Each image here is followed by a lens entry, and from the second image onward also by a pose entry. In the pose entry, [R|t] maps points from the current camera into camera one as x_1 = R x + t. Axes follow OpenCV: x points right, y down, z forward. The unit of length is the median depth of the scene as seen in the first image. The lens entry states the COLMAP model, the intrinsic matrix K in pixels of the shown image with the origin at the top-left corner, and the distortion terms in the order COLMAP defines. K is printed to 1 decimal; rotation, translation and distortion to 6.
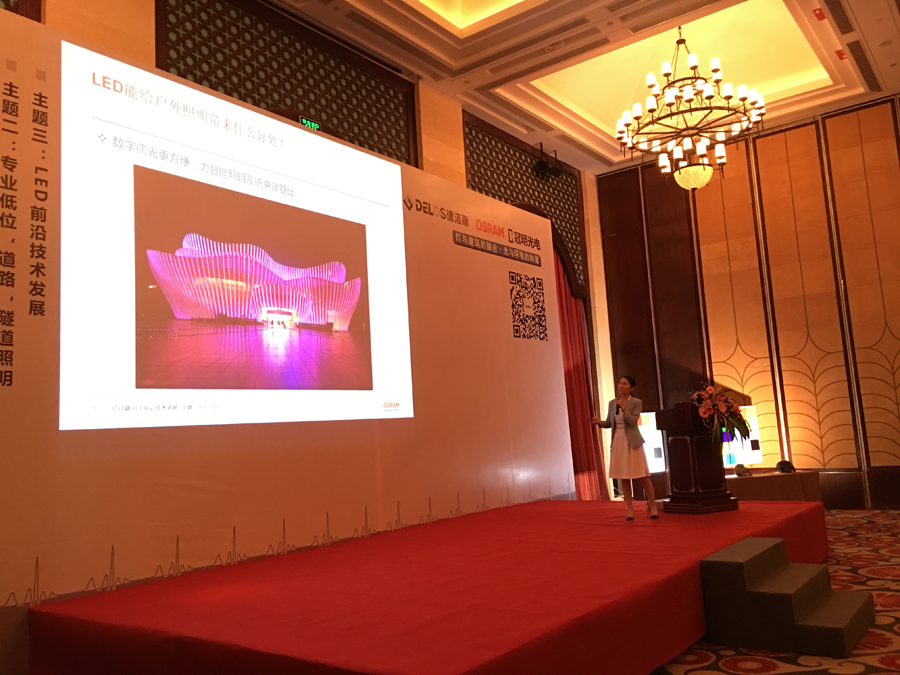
lens RADIAL K [[751.1, 0, 450.0], [0, 751.1, 337.5], [0, 0, 1]] dist [0.000647, -0.005808]
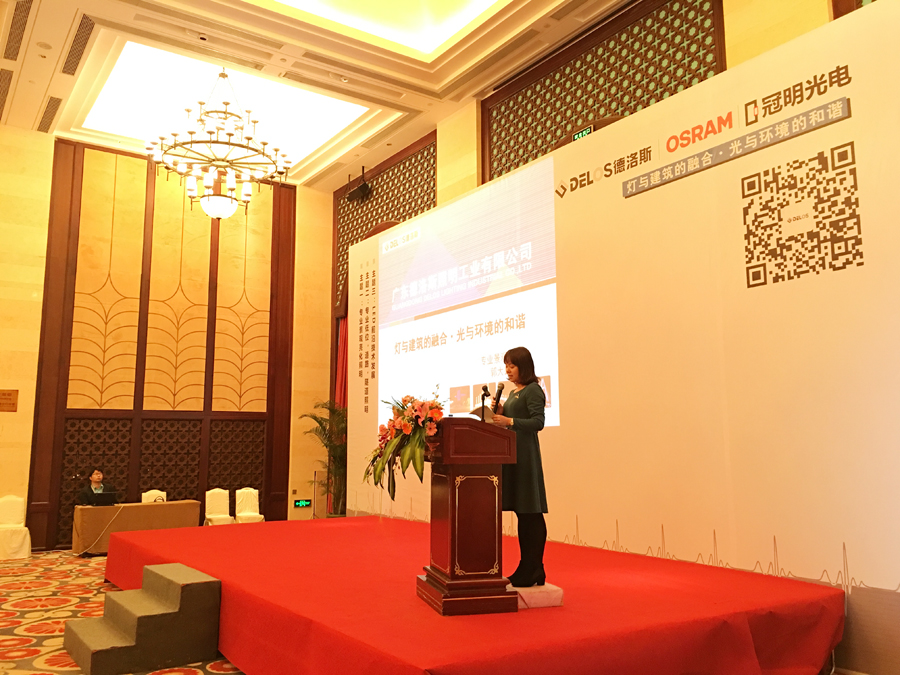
lens RADIAL K [[772.2, 0, 450.0], [0, 772.2, 337.5], [0, 0, 1]] dist [-0.003167, -0.010546]
pose [[-0.325909, -0.076250, -0.942321, 0.715351], [0.136352, 0.982530, -0.126662, 0.080573], [0.935517, -0.169767, -0.309818, 0.947527]]
